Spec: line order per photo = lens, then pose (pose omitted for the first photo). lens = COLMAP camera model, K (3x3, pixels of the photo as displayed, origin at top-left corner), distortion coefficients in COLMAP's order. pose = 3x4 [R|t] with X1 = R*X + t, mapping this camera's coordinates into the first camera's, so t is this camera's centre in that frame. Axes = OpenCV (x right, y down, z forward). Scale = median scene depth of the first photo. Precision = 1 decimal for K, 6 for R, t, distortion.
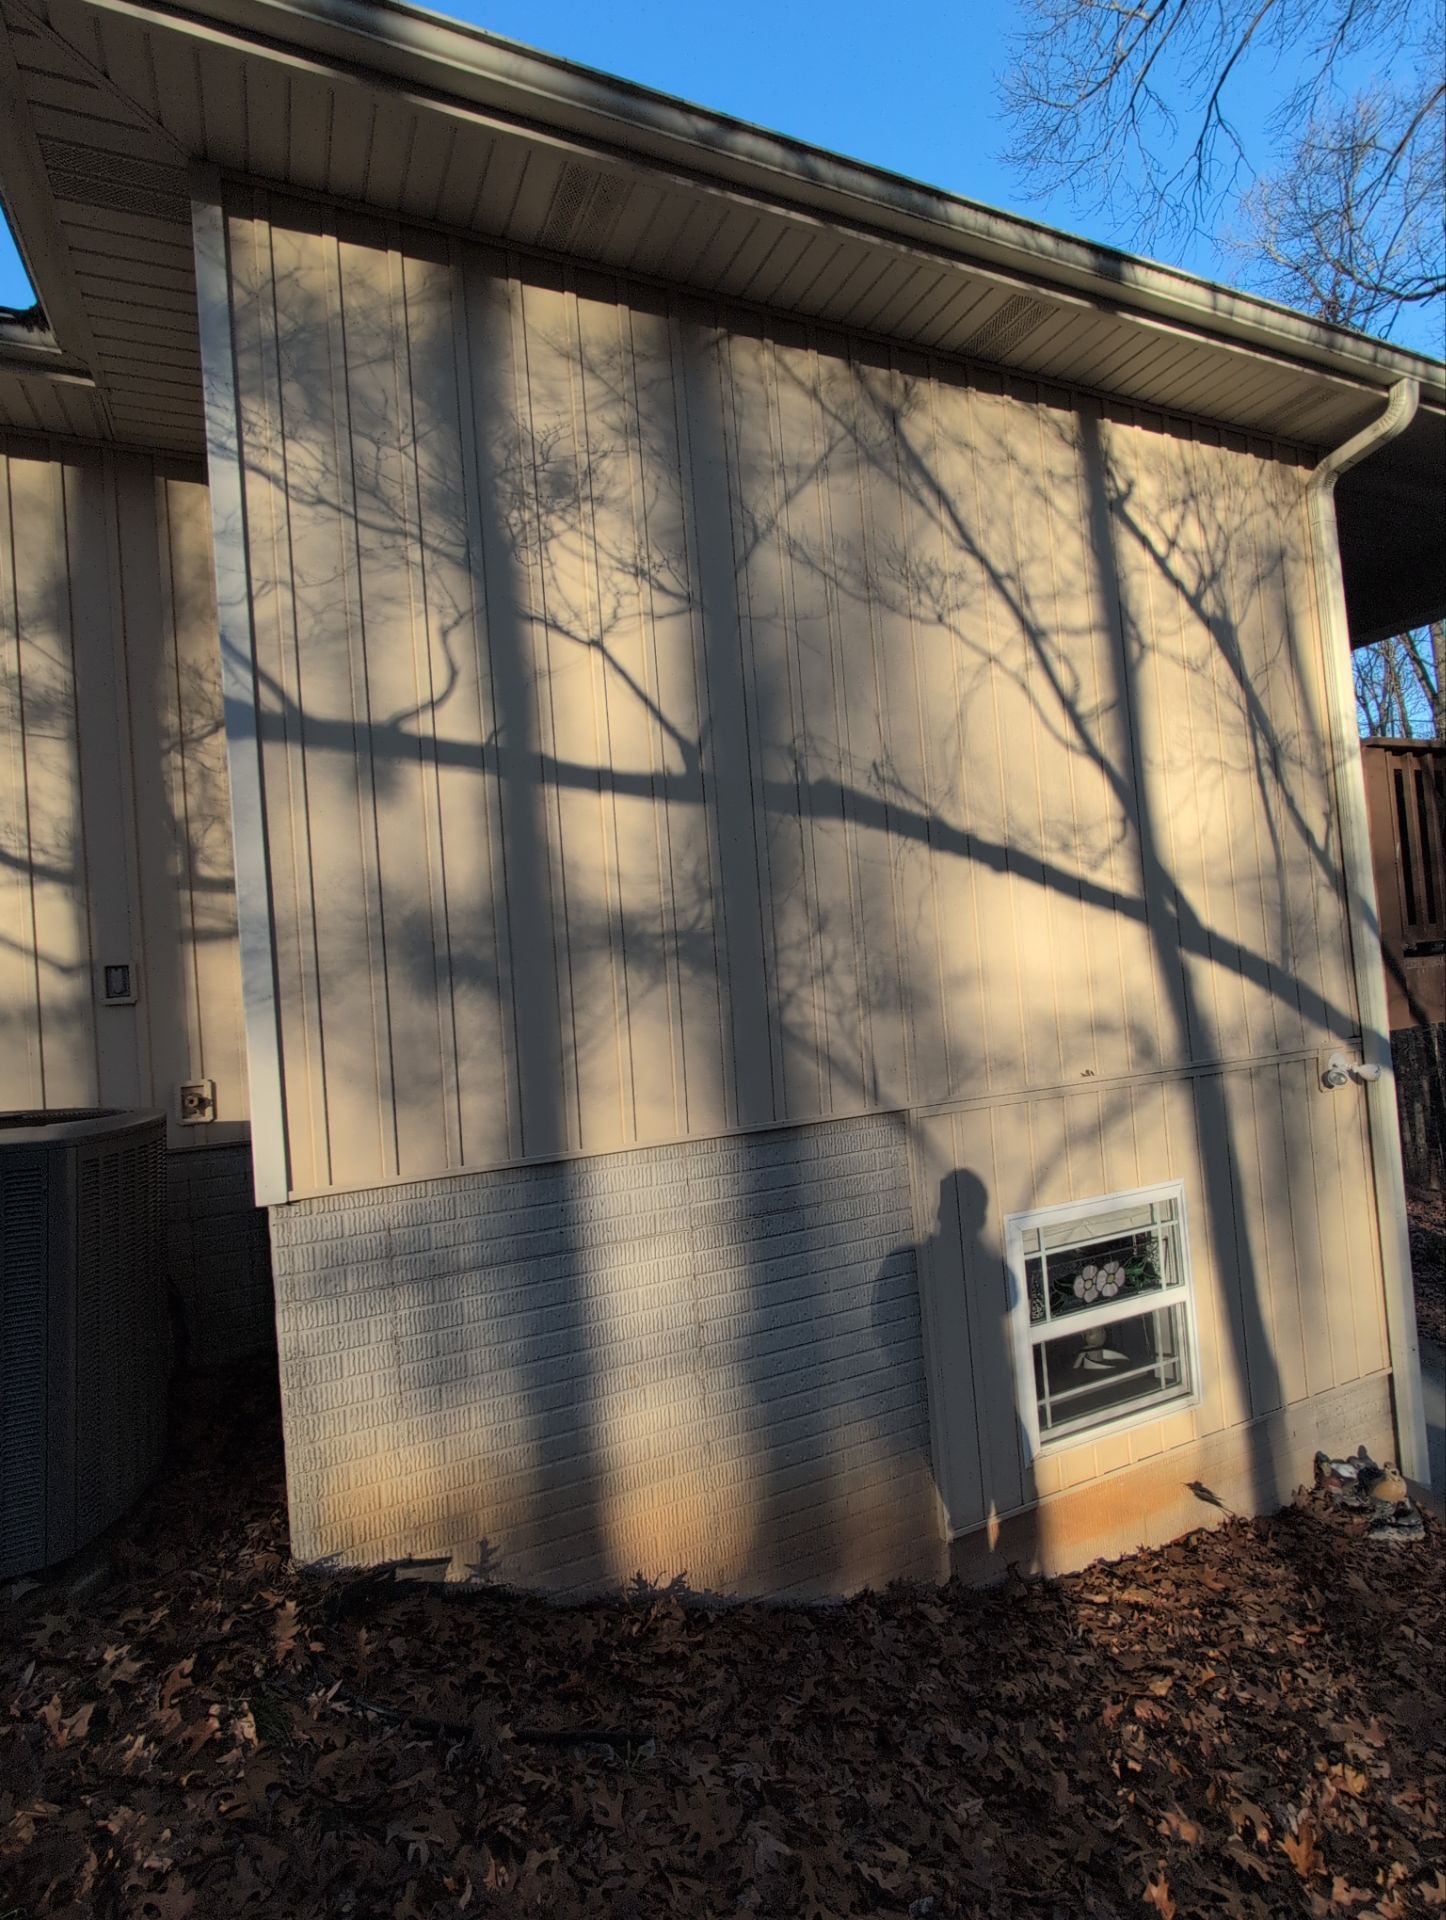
lens RADIAL K [[963.9, 0, 721.7], [0, 963.9, 959.7], [0, 0, 1]] dist [-0.000879, 0.000715]
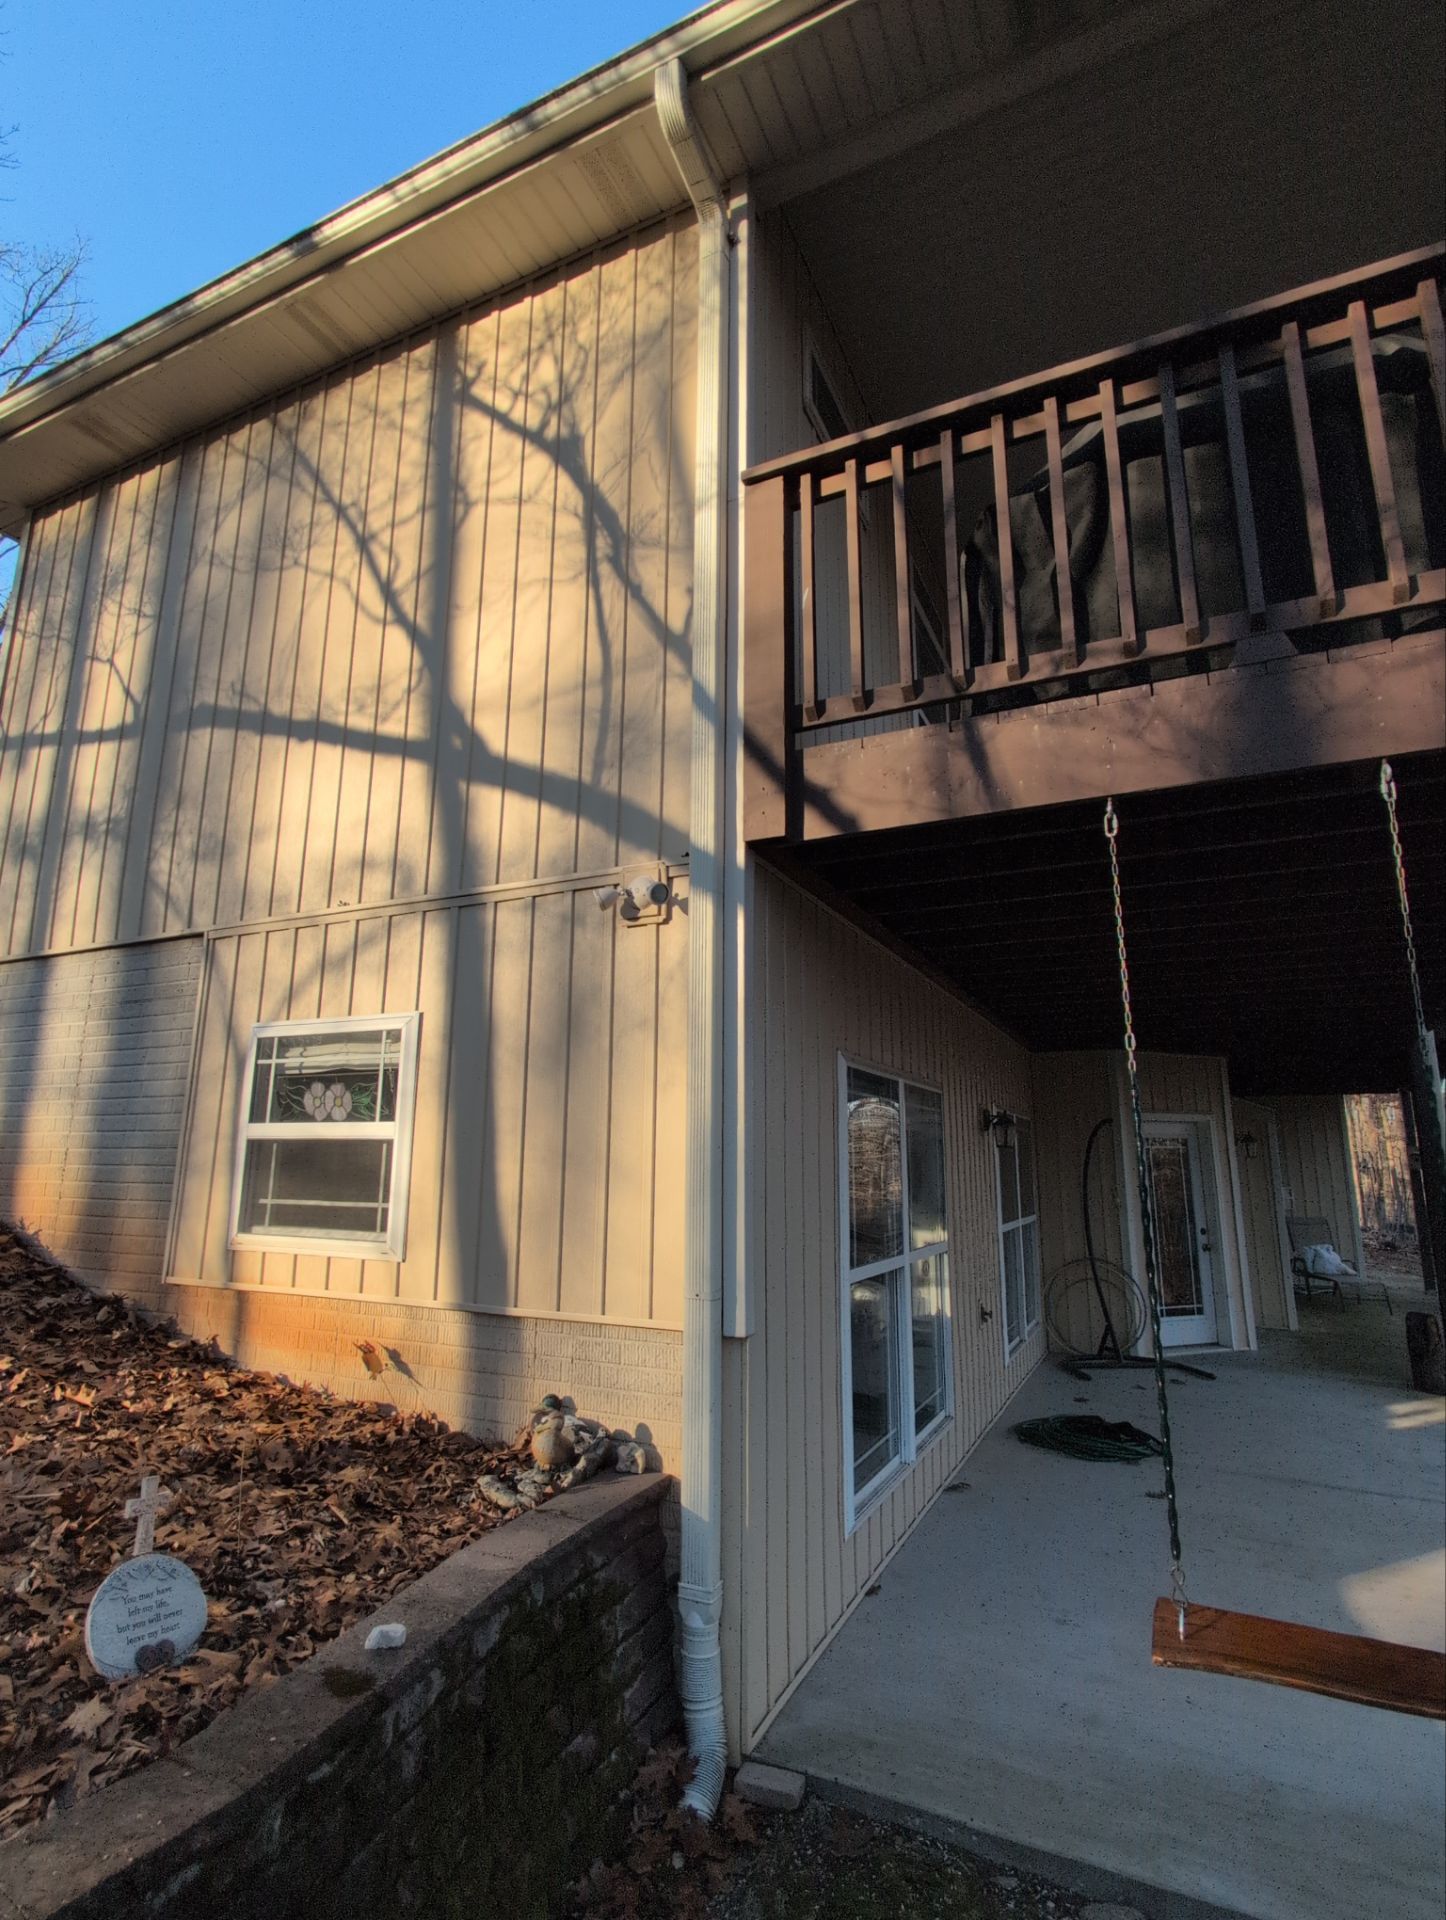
lens RADIAL K [[963.9, 0, 721.7], [0, 963.9, 959.7], [0, 0, 1]] dist [-0.000879, 0.000715]
pose [[0.641675, -0.078304, -0.762969, 1.455858], [-0.034292, 0.990851, -0.130532, 0.302571], [0.766210, 0.109923, 0.633119, 0.651375]]
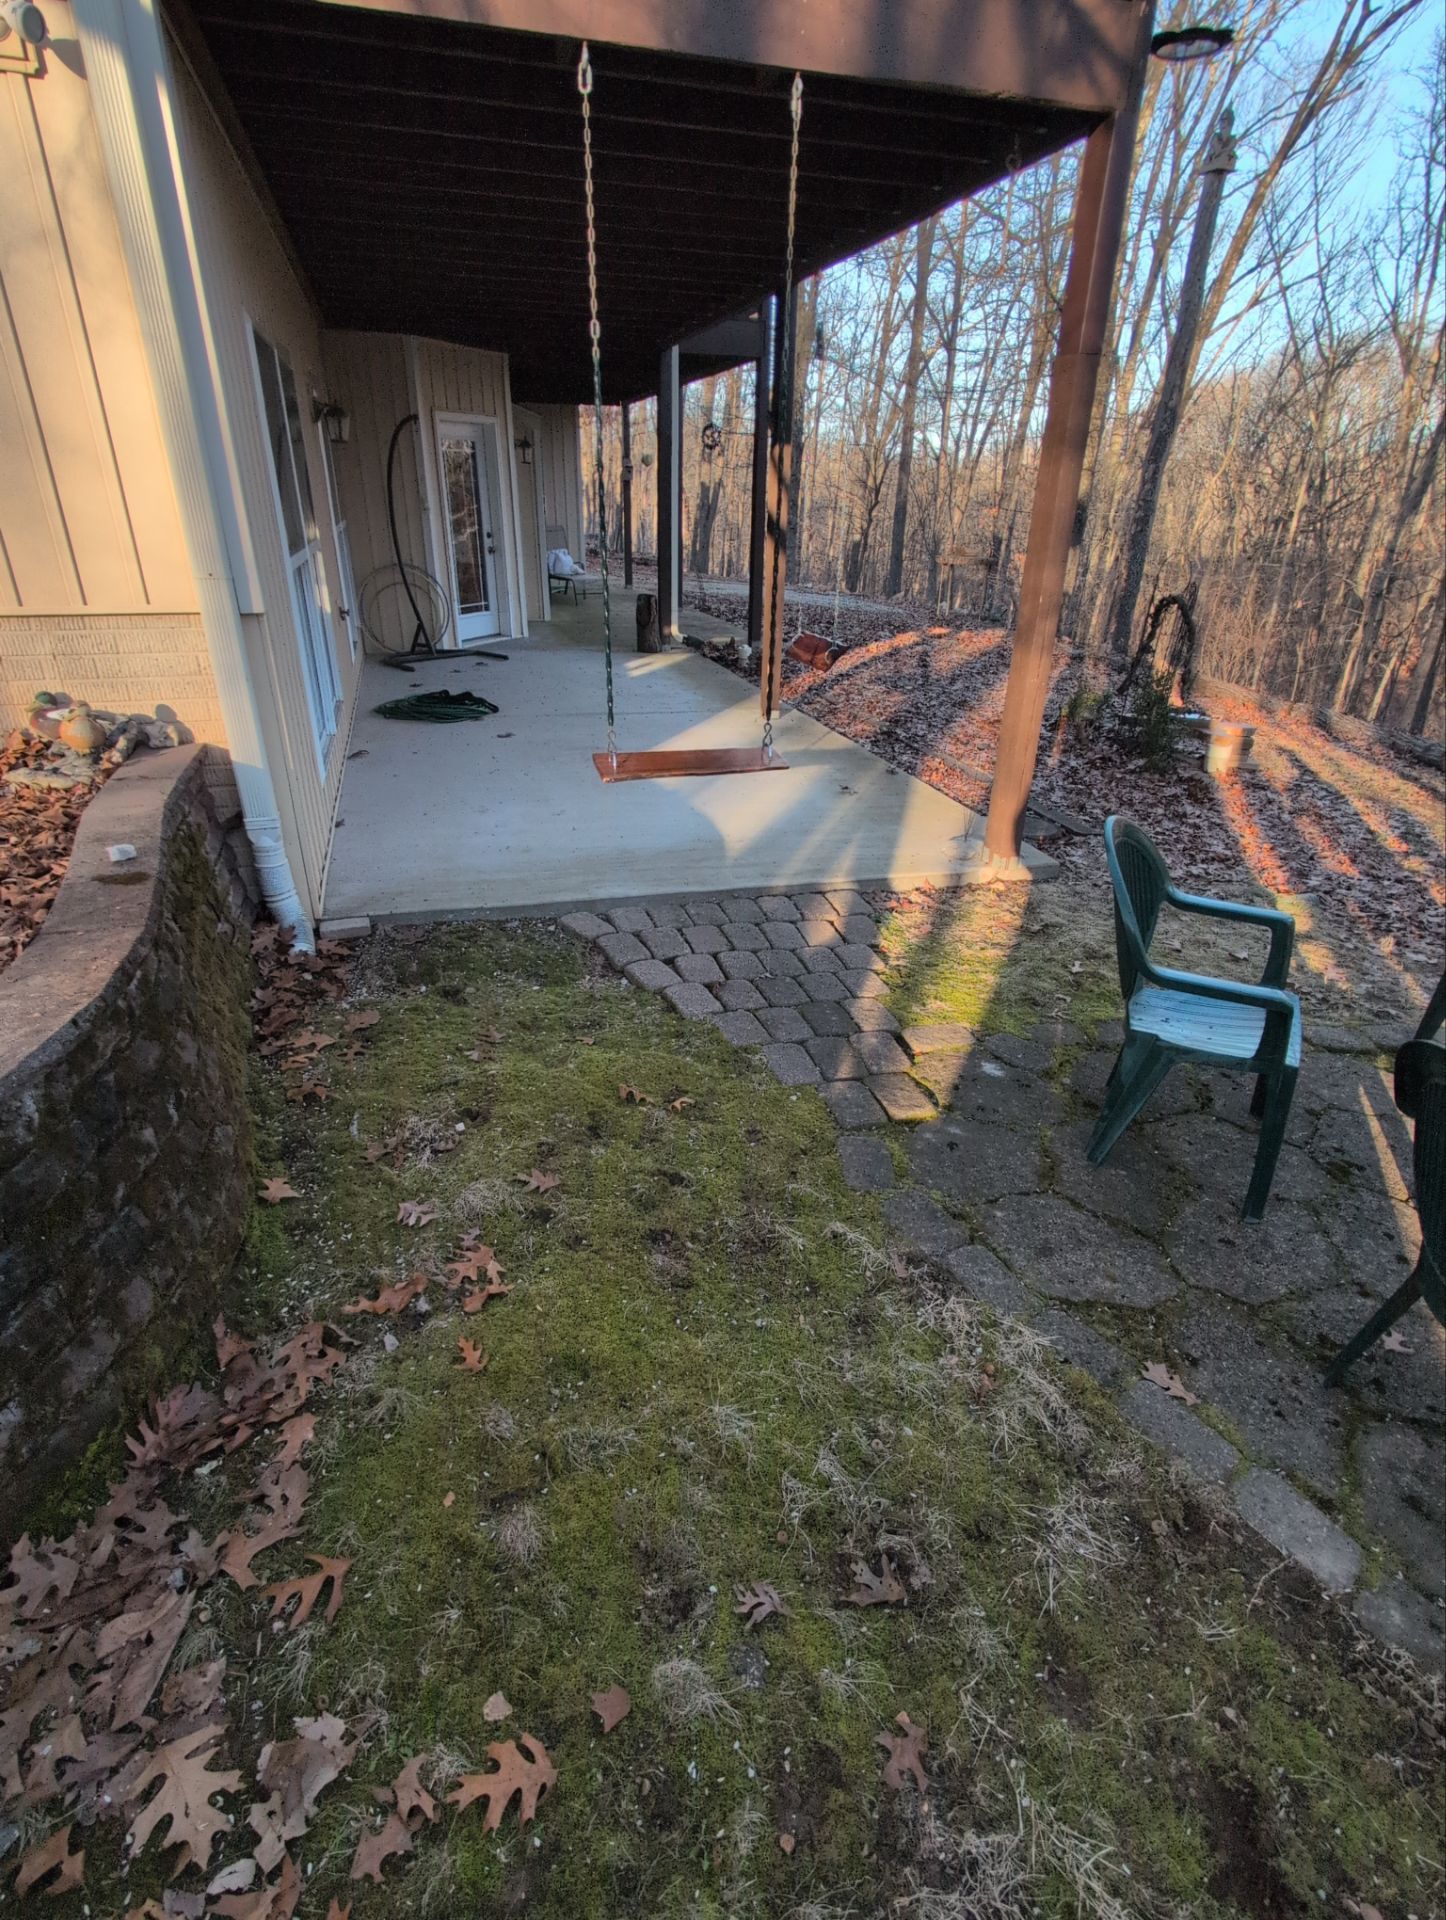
lens RADIAL K [[963.9, 0, 721.7], [0, 963.9, 959.7], [0, 0, 1]] dist [-0.000879, 0.000715]
pose [[0.986514, 0.142705, -0.080160, 1.360534], [-0.088644, 0.877520, 0.471276, 0.335257], [0.137595, -0.457815, 0.878335, 0.370990]]
